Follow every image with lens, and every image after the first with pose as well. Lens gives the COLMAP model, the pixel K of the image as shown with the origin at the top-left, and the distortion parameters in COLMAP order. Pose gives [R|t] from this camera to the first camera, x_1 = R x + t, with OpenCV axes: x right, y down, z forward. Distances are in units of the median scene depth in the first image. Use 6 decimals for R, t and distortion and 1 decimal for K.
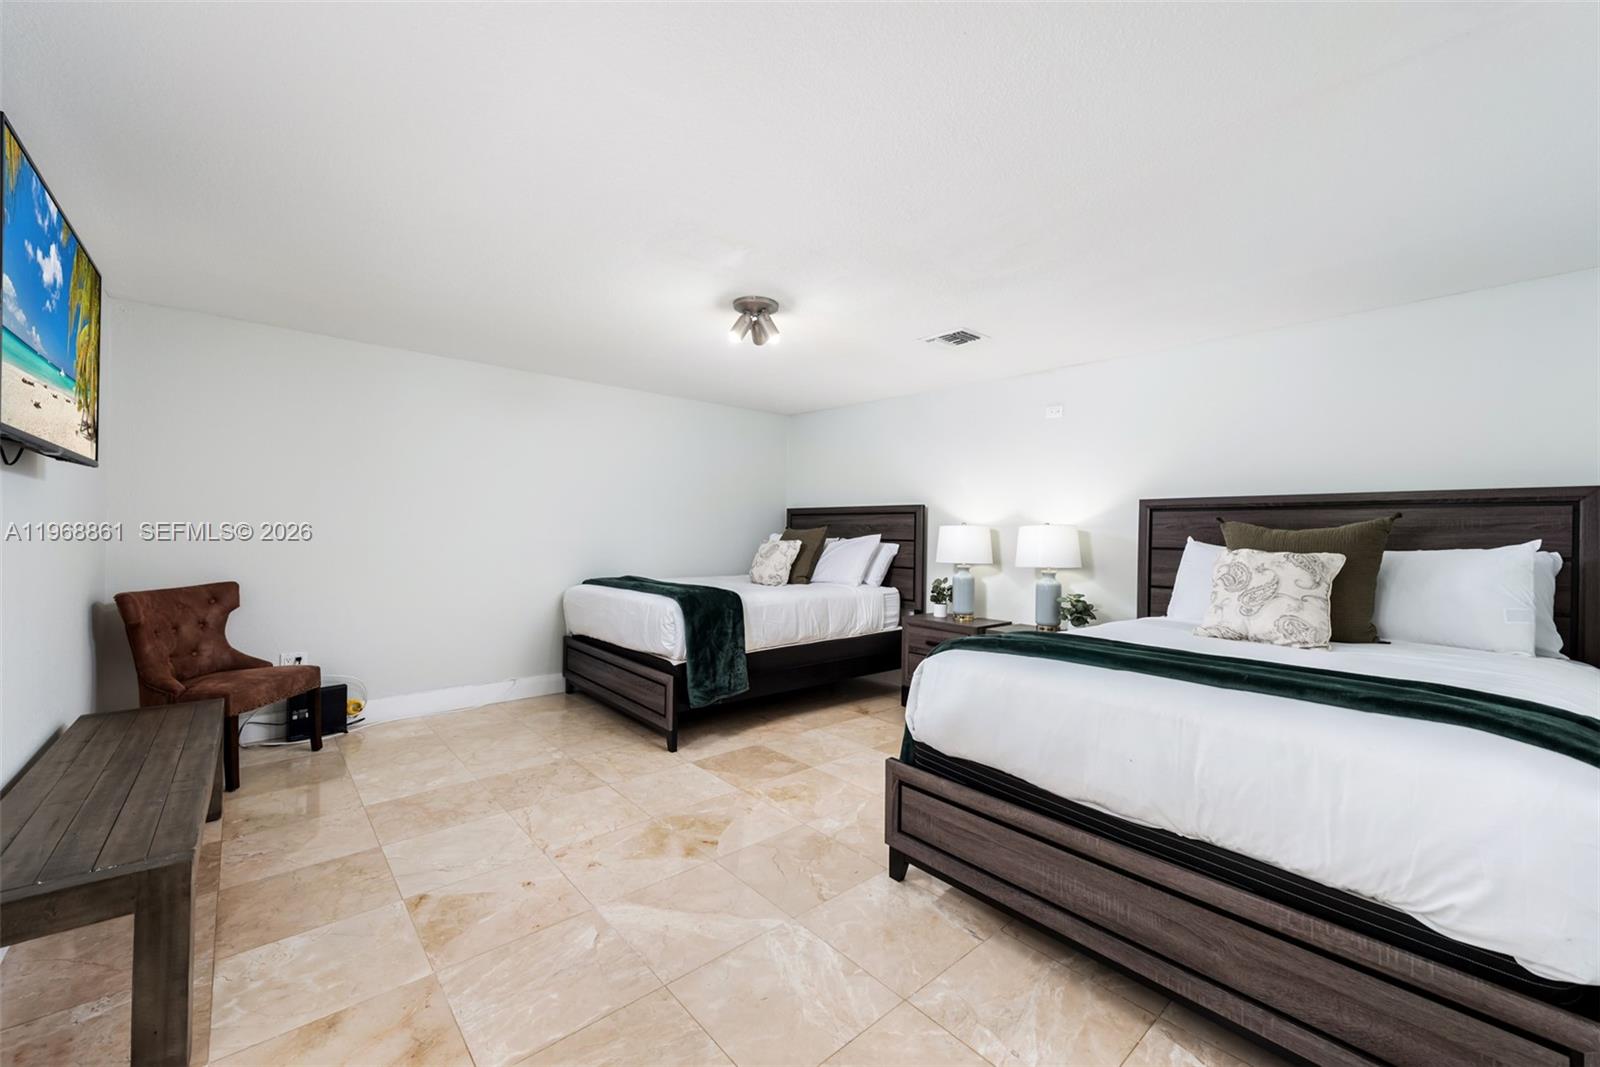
lens RADIAL K [[631.3, 0, 792.8], [0, 631.3, 534.8], [0, 0, 1]] dist [0.001535, -0.000175]
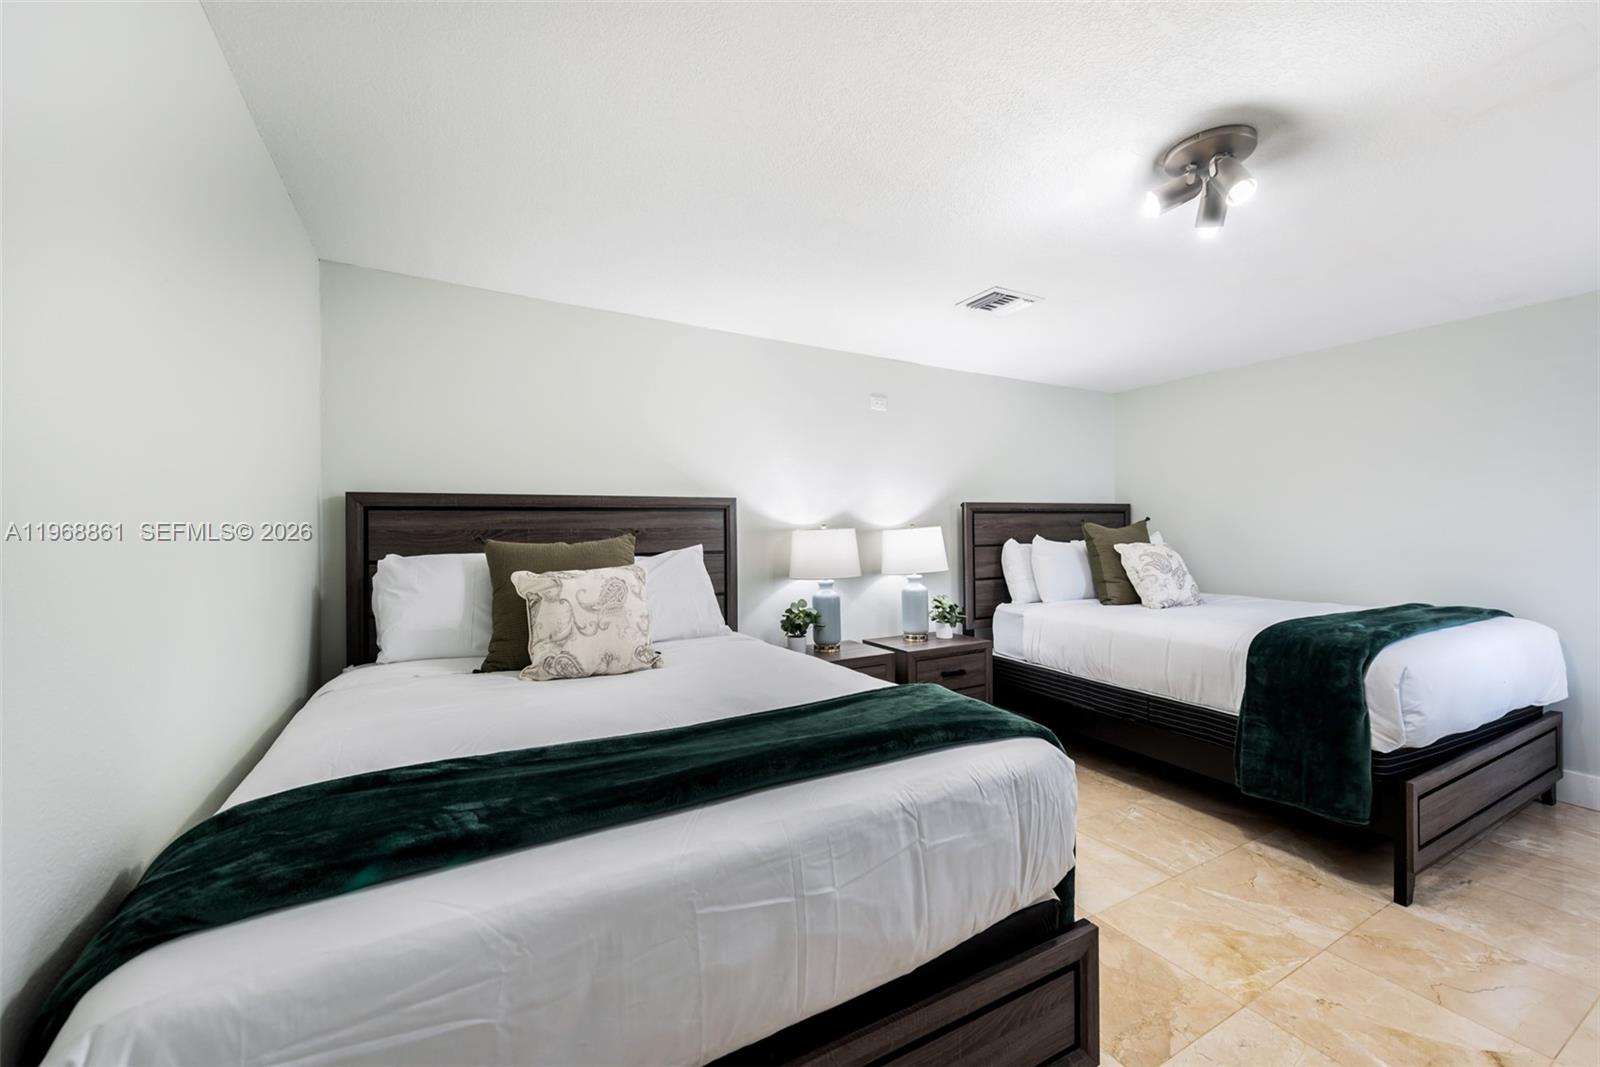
lens RADIAL K [[631.3, 0, 792.8], [0, 631.3, 527.3], [0, 0, 1]] dist [0.001535, -0.000175]
pose [[0.205374, -0.010081, 0.978632, -0.685266], [0.021664, 0.999749, 0.005752, -0.028473], [-0.978444, 0.020020, 0.205541, 1.230976]]
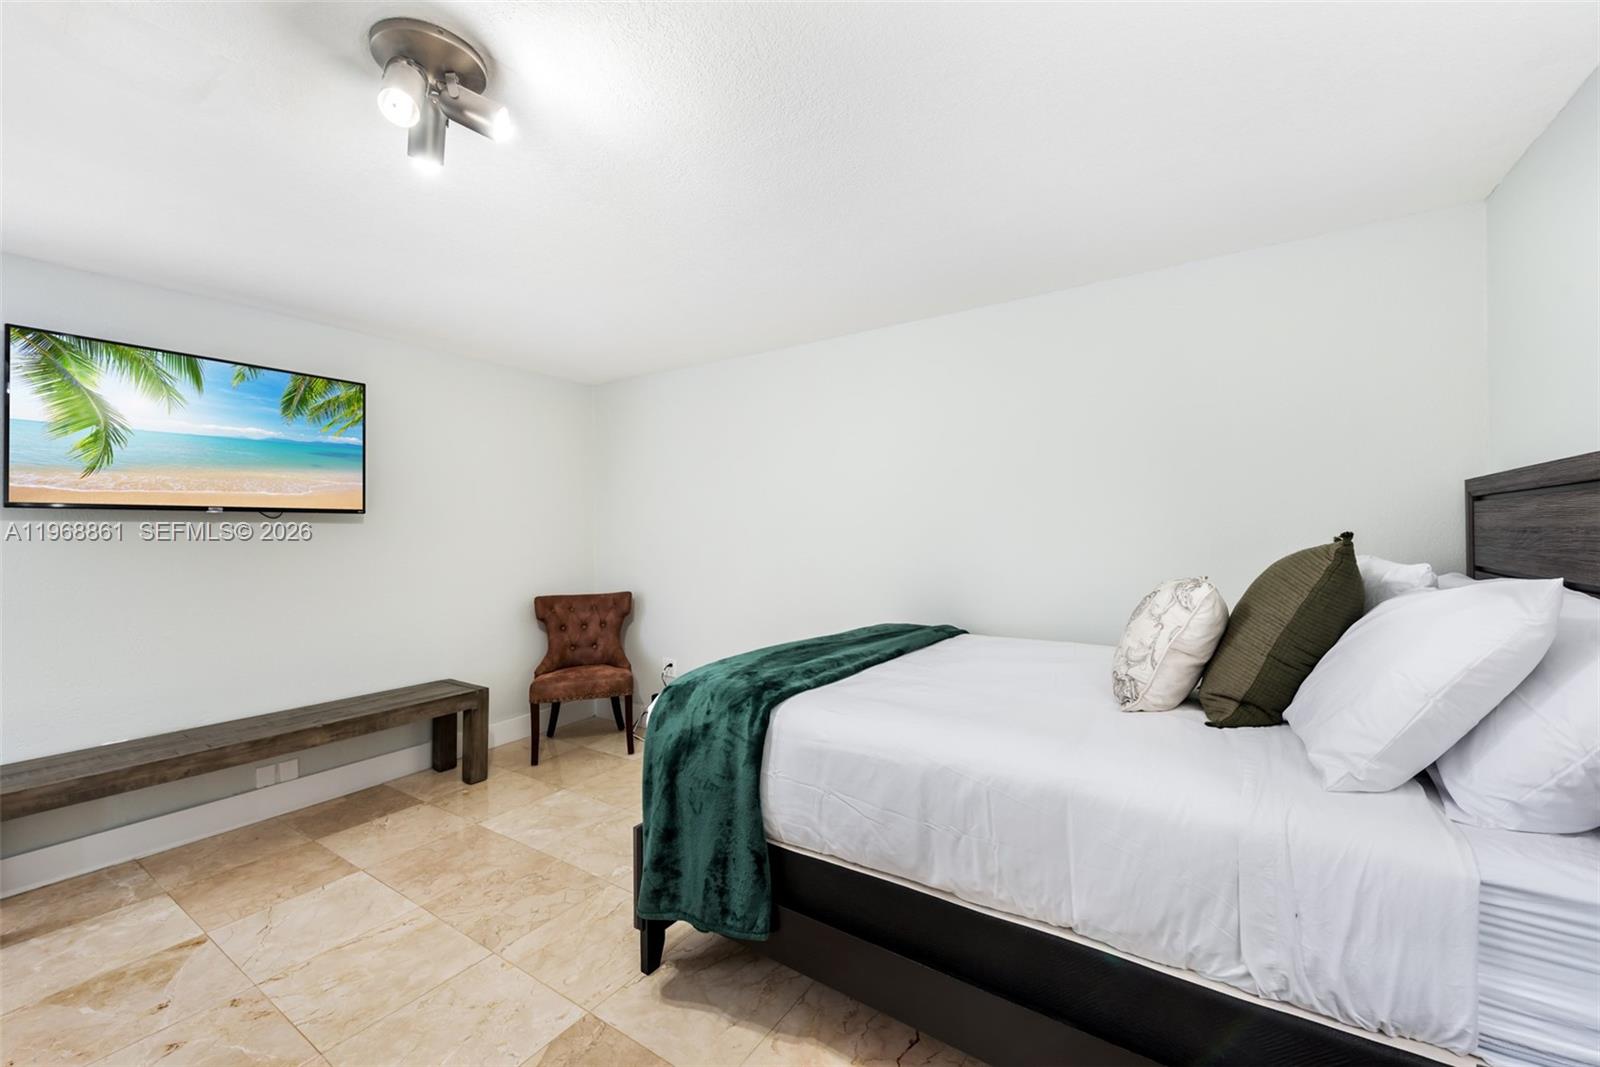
lens RADIAL K [[631.3, 0, 803.2], [0, 631.3, 528.1], [0, 0, 1]] dist [0.001535, -0.000175]
pose [[0.283103, -0.023113, -0.958811, 0.413234], [0.004033, 0.999729, -0.022908, -0.021327], [0.959081, 0.002619, 0.283120, 1.085676]]
